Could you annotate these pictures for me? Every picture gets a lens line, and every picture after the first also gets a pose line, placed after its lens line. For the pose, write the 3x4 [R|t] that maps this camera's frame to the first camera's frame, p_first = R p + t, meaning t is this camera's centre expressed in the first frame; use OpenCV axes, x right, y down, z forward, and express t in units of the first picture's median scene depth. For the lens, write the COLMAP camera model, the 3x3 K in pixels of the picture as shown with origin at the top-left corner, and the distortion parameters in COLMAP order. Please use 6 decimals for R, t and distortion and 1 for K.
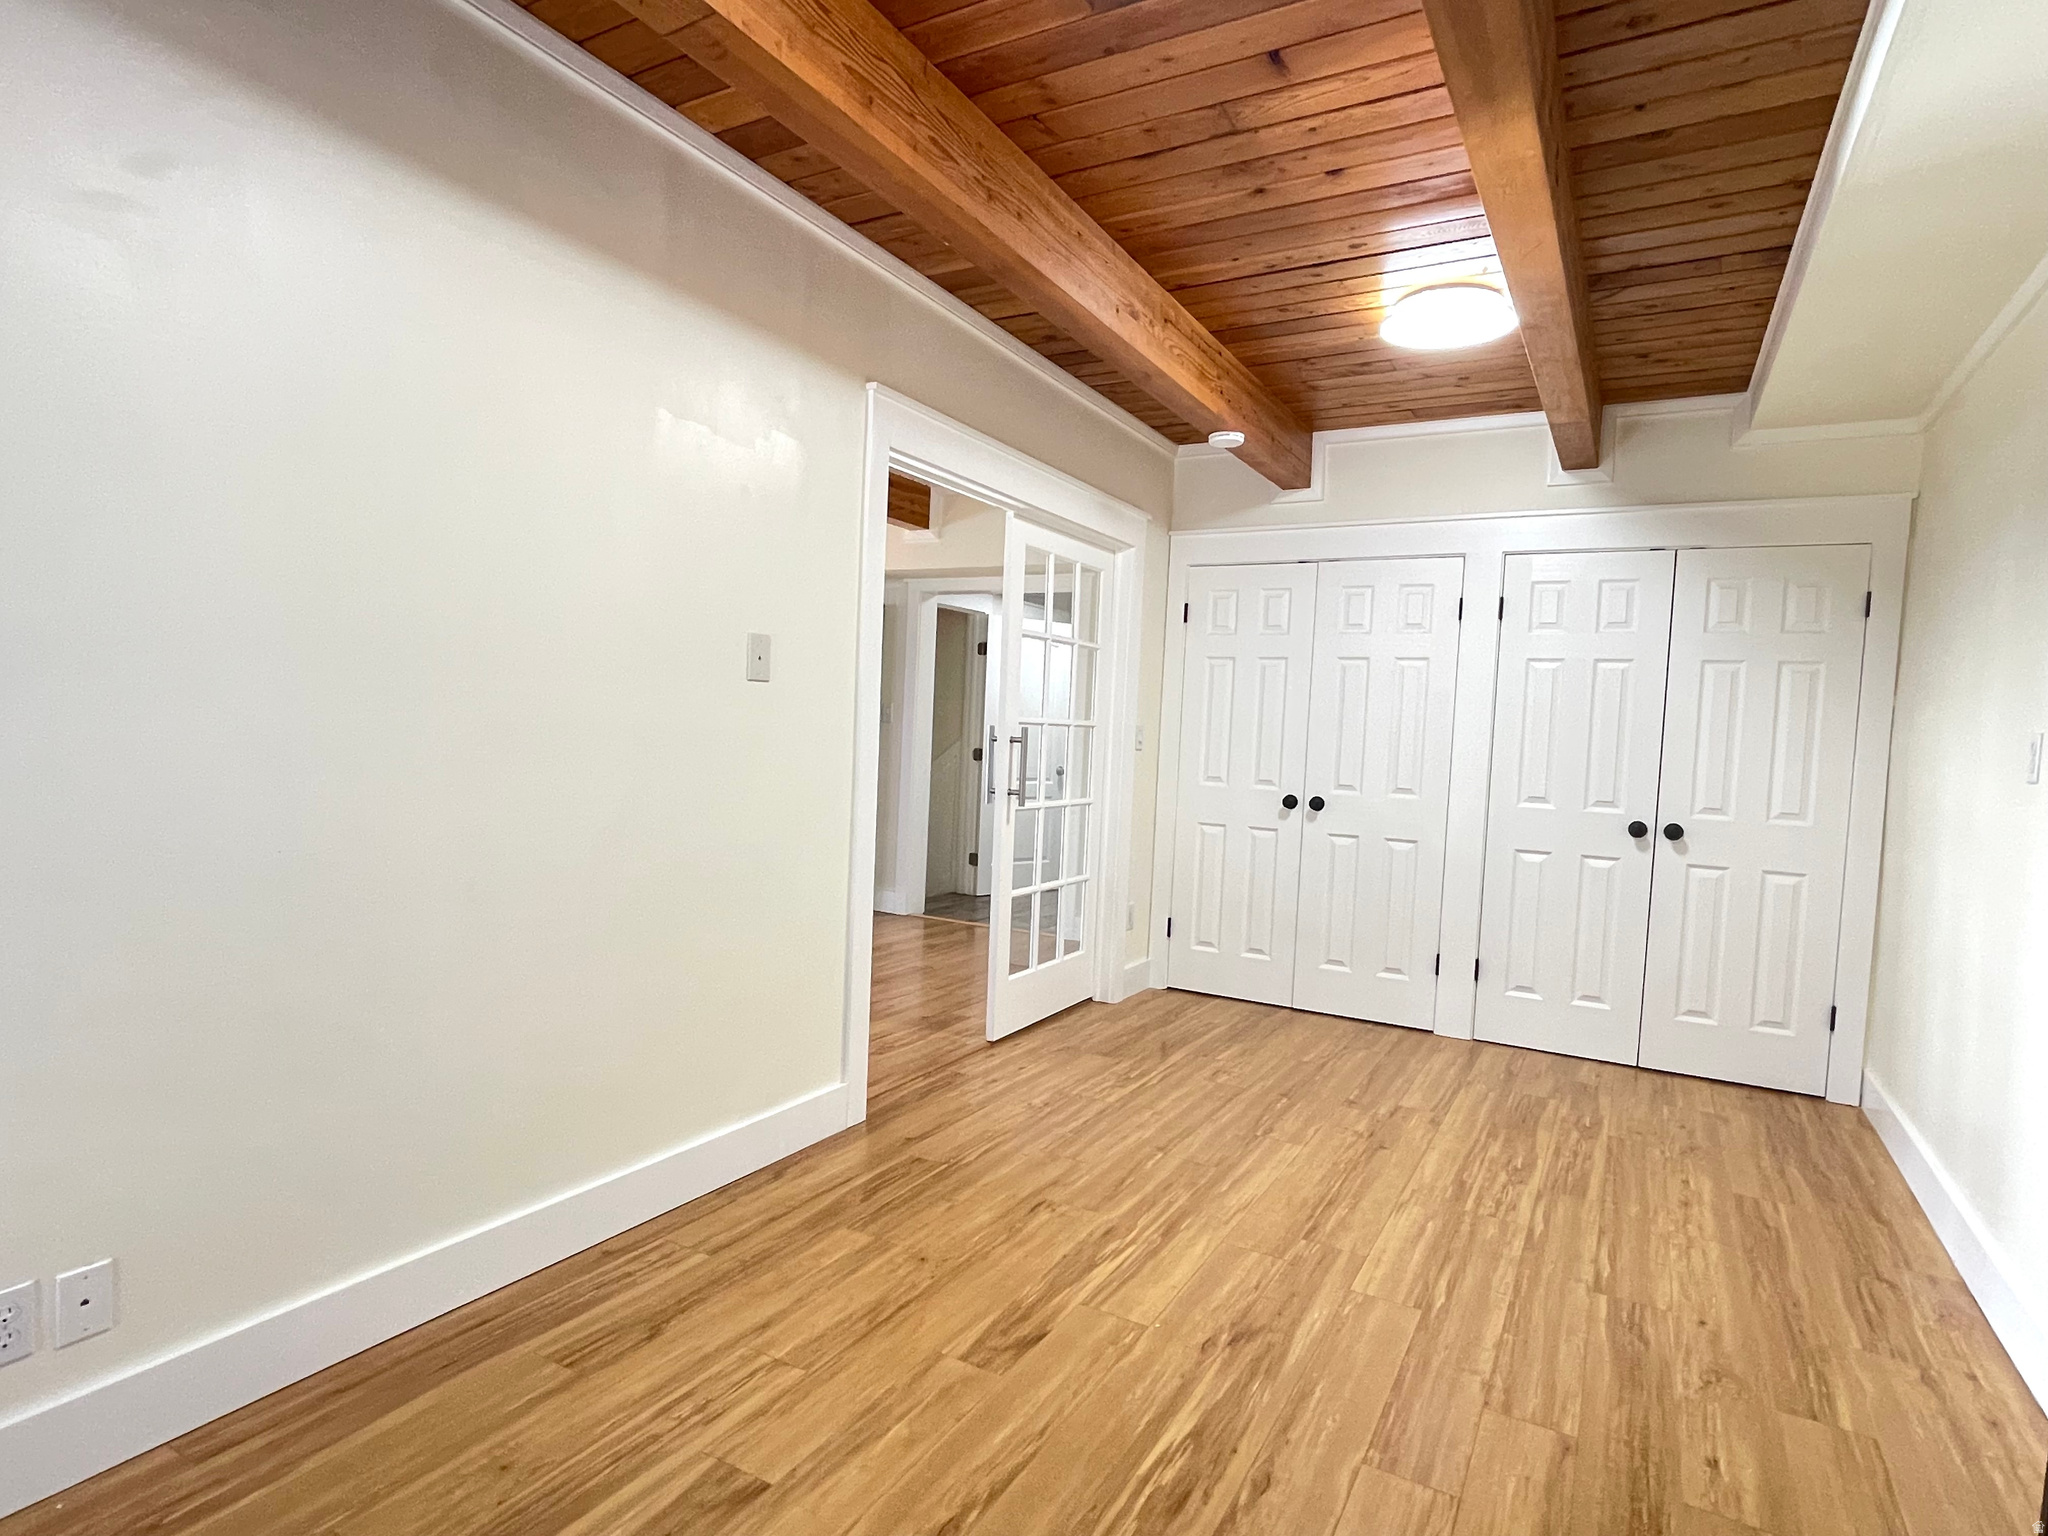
lens RADIAL K [[1102.6, 0, 1024.8], [0, 1102.6, 770.8], [0, 0, 1]] dist [0.002188, 0.001763]
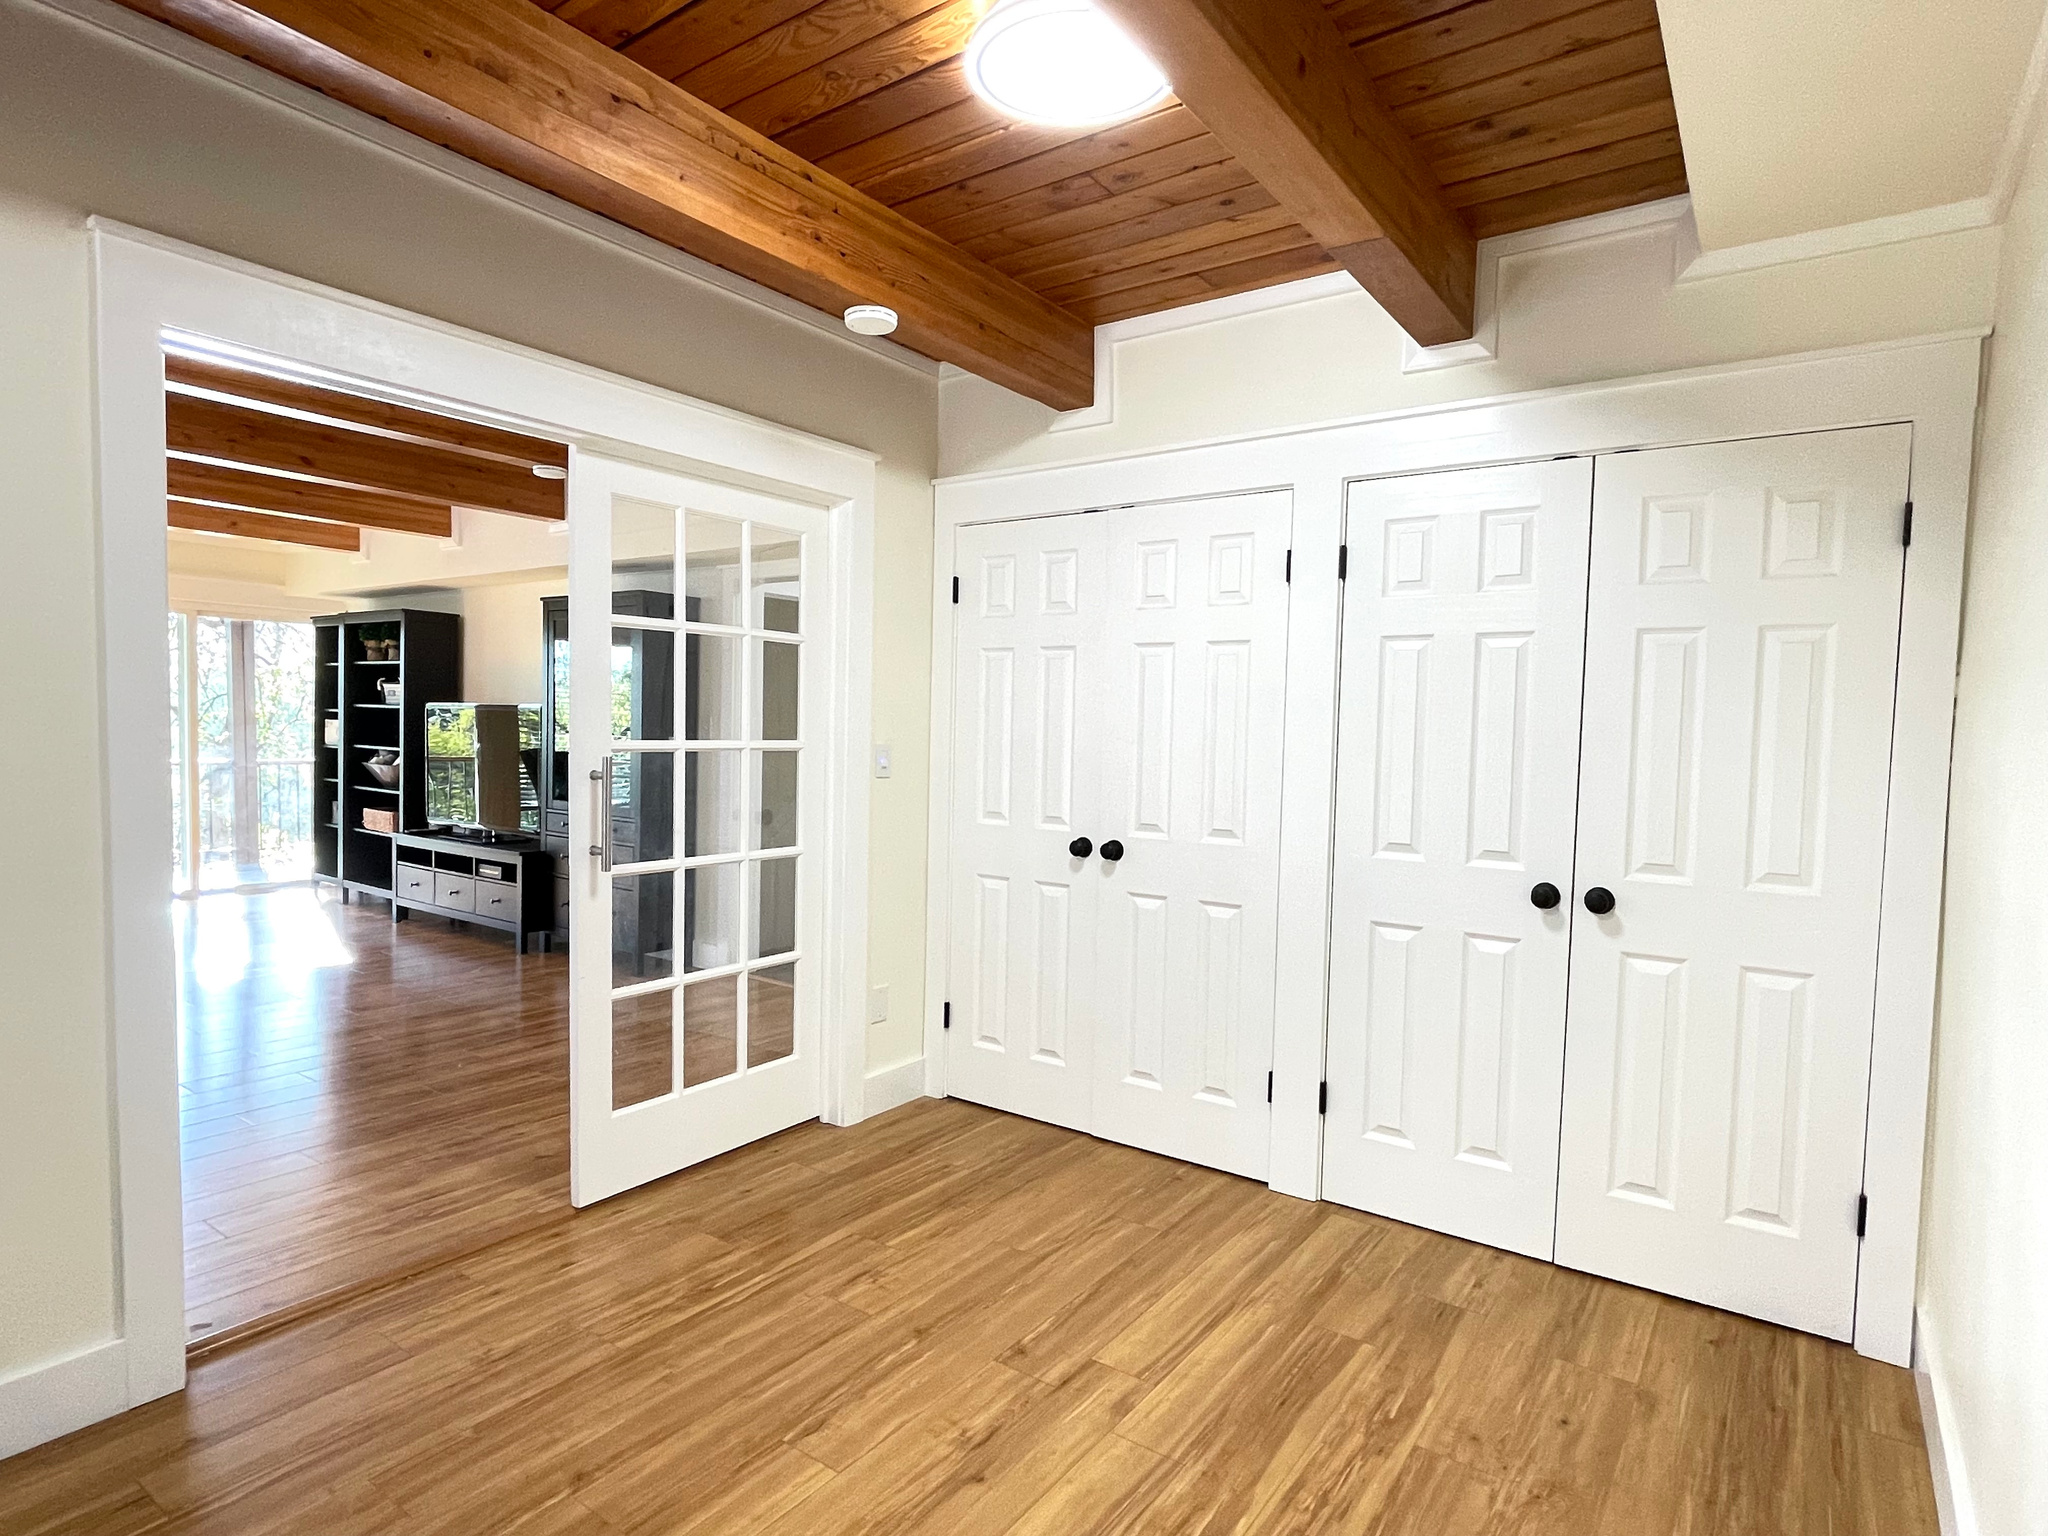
lens RADIAL K [[1102.6, 0, 1025.2], [0, 1102.6, 772.4], [0, 0, 1]] dist [0.002188, 0.001763]
pose [[0.993724, -0.019078, -0.110219, 0.331806], [0.019105, 0.999817, -0.000810, -0.024212], [0.110214, -0.001301, 0.993907, 0.333966]]
